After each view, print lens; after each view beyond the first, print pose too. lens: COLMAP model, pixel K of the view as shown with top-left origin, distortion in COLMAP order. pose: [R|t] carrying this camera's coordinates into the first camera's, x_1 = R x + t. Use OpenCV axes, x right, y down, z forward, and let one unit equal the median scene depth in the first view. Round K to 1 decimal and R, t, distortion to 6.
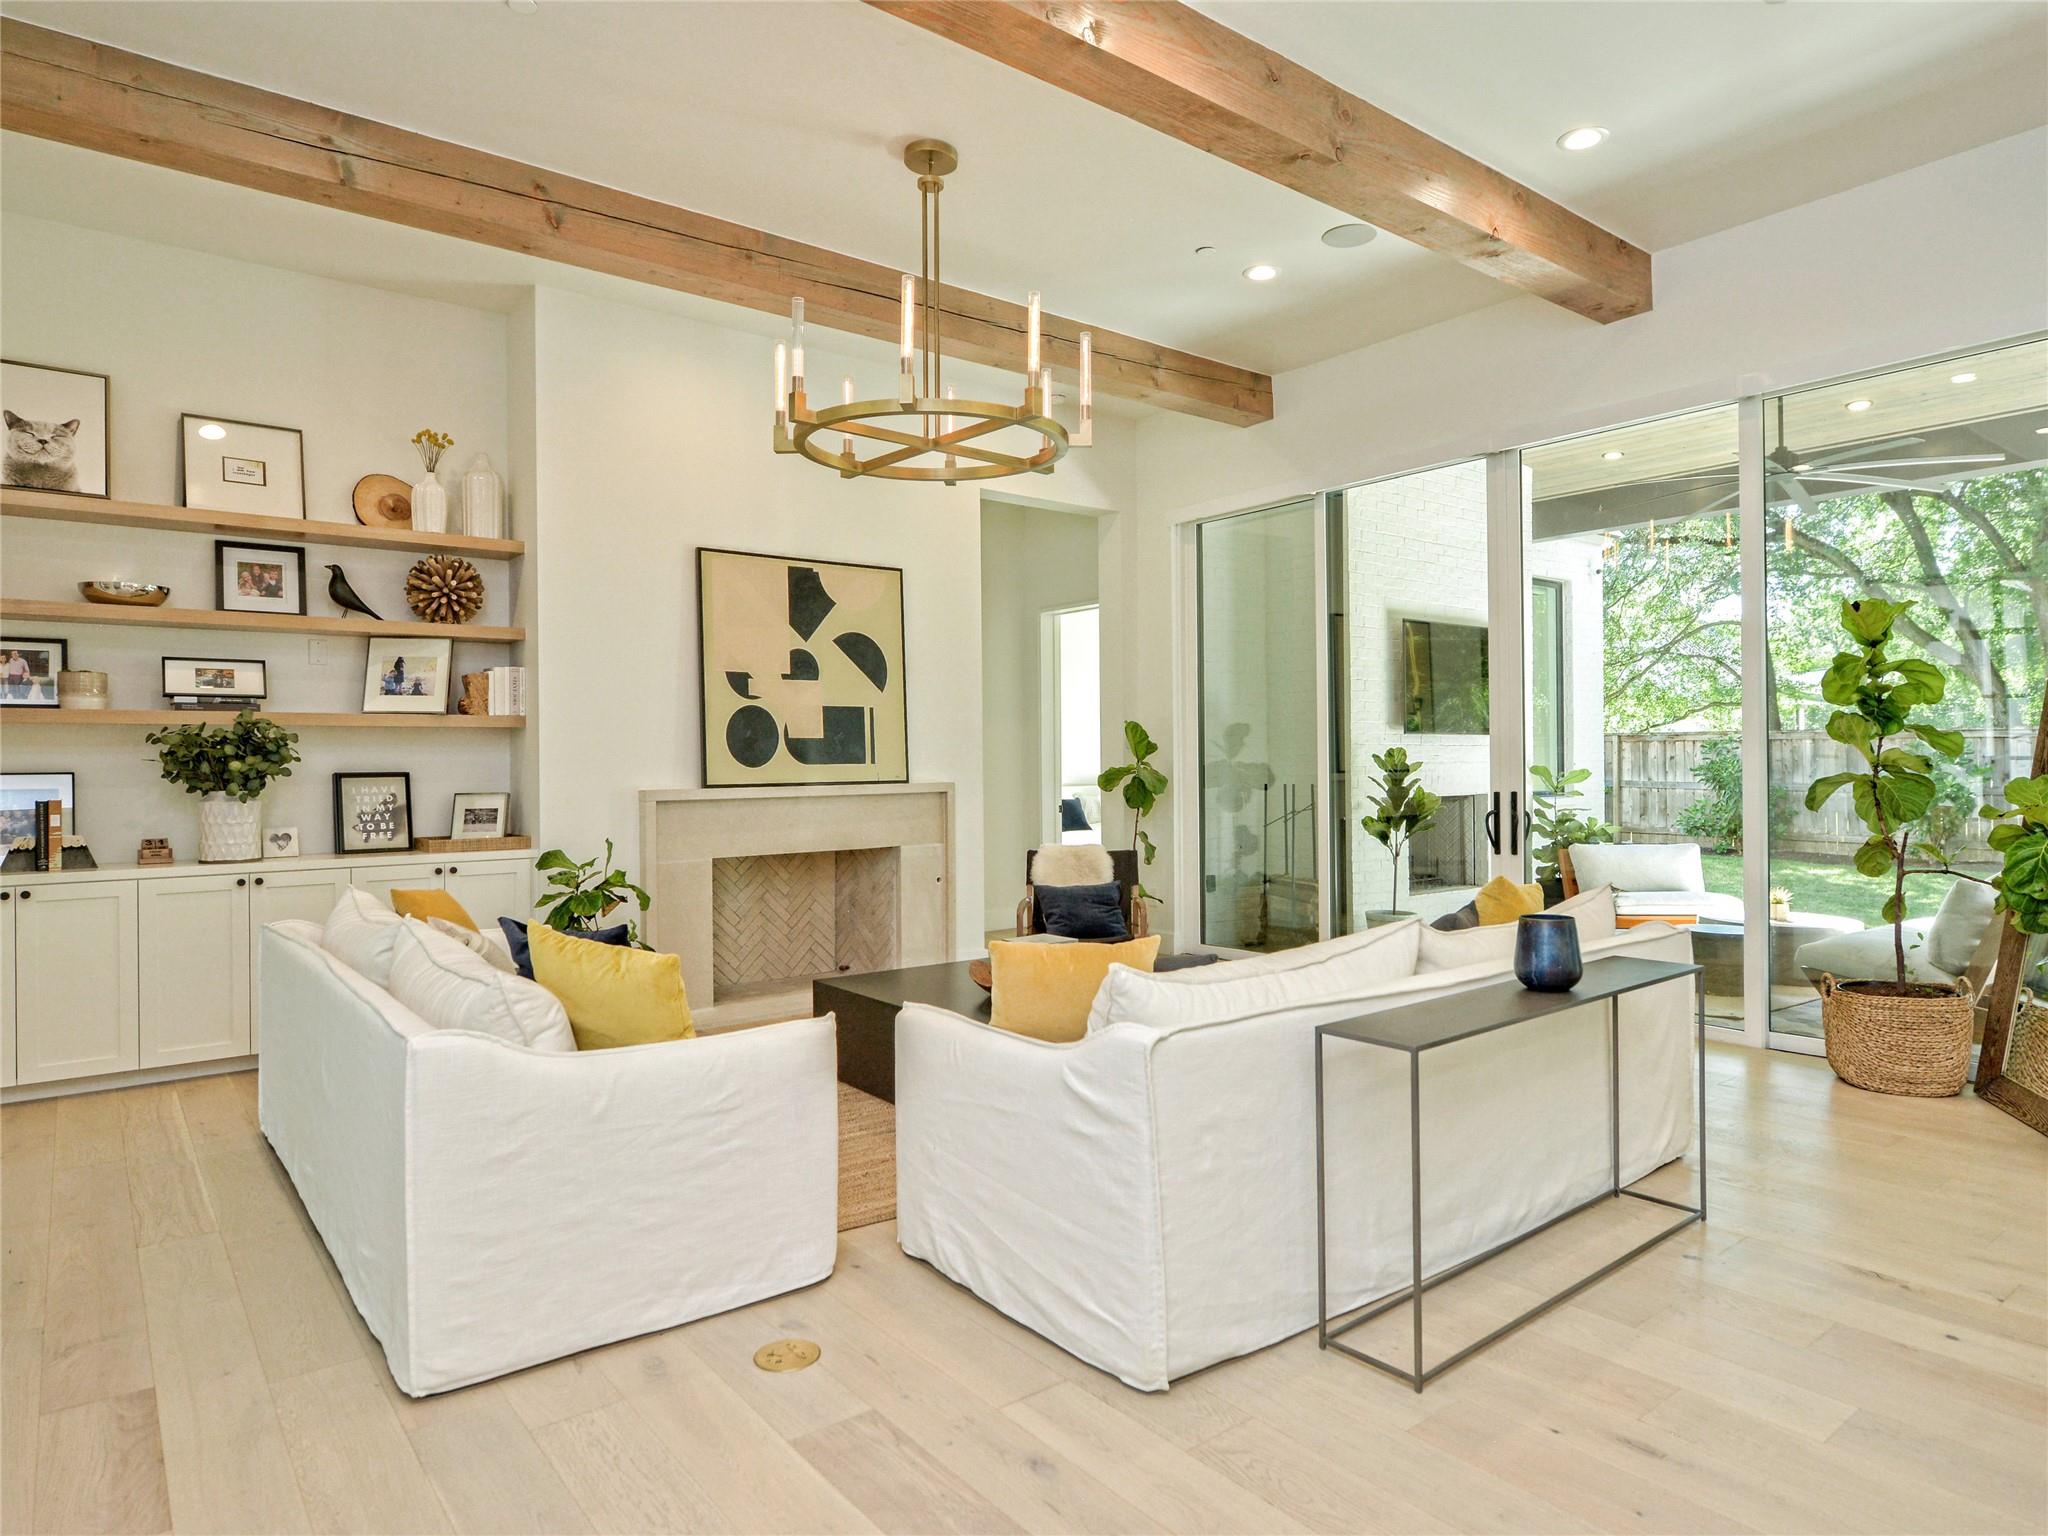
lens RADIAL K [[1218.3, 0, 1020.3], [0, 1218.3, 762.1], [0, 0, 1]] dist [0.000551, 0.000081]
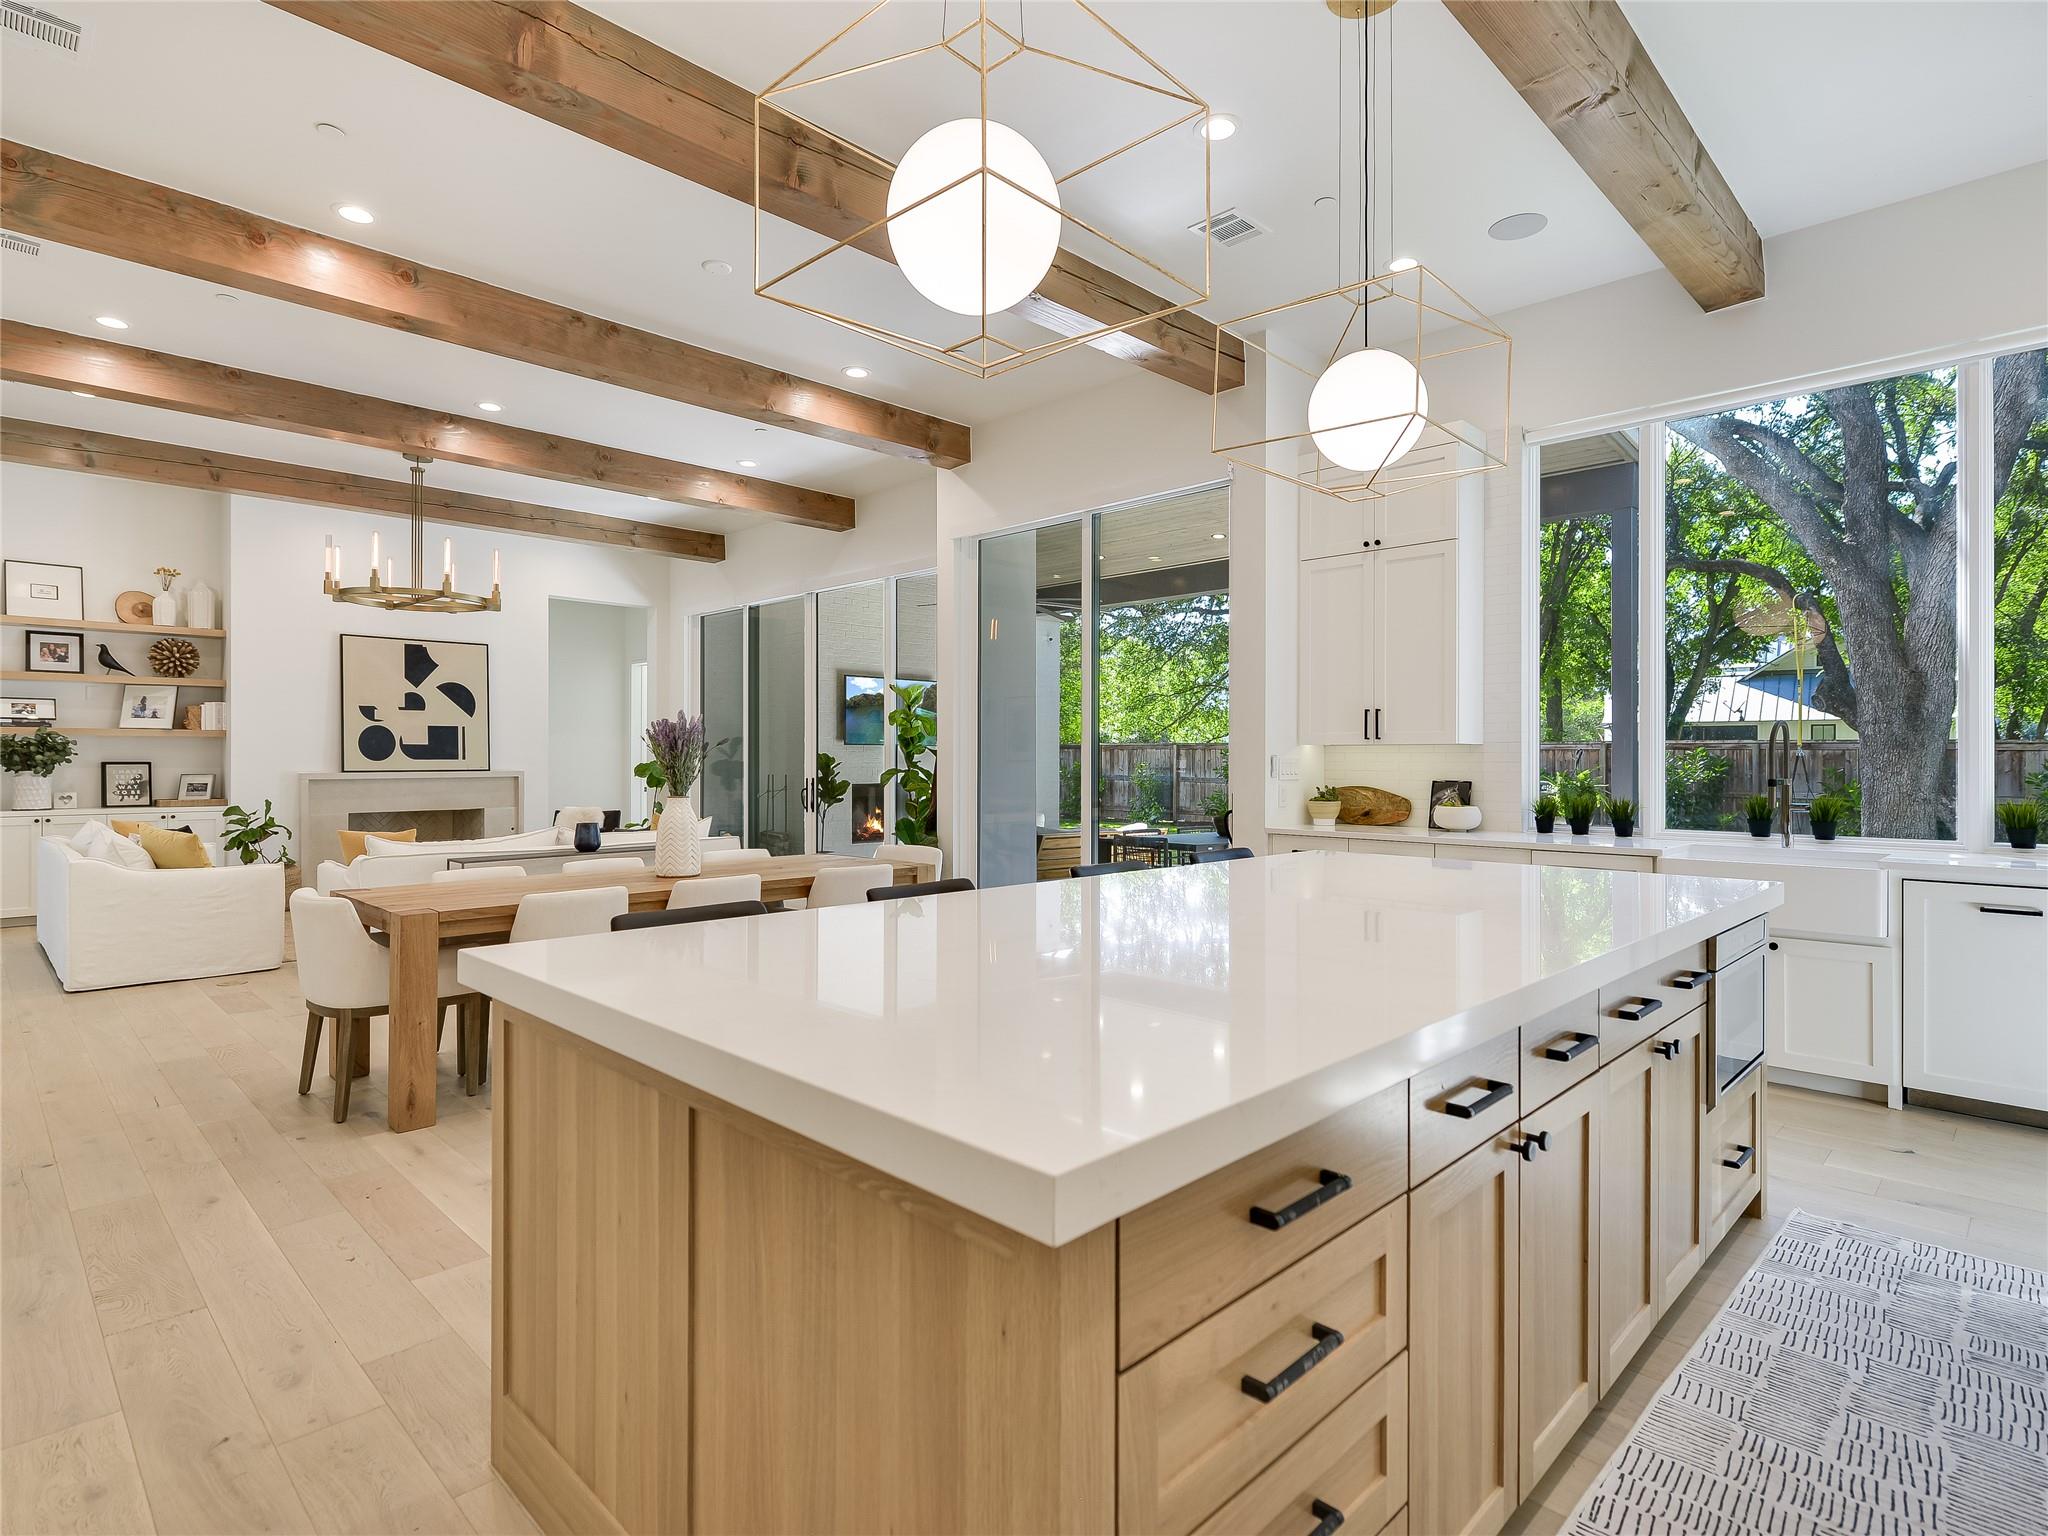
lens RADIAL K [[1075.8, 0, 1029.2], [0, 1075.8, 767.2], [0, 0, 1]] dist [-0.000057, -0.000200]
pose [[0.991682, 0.009159, 0.128389, 0.550630], [-0.010046, 0.999930, 0.006263, -0.006336], [-0.128323, -0.007500, 0.991704, -0.693906]]
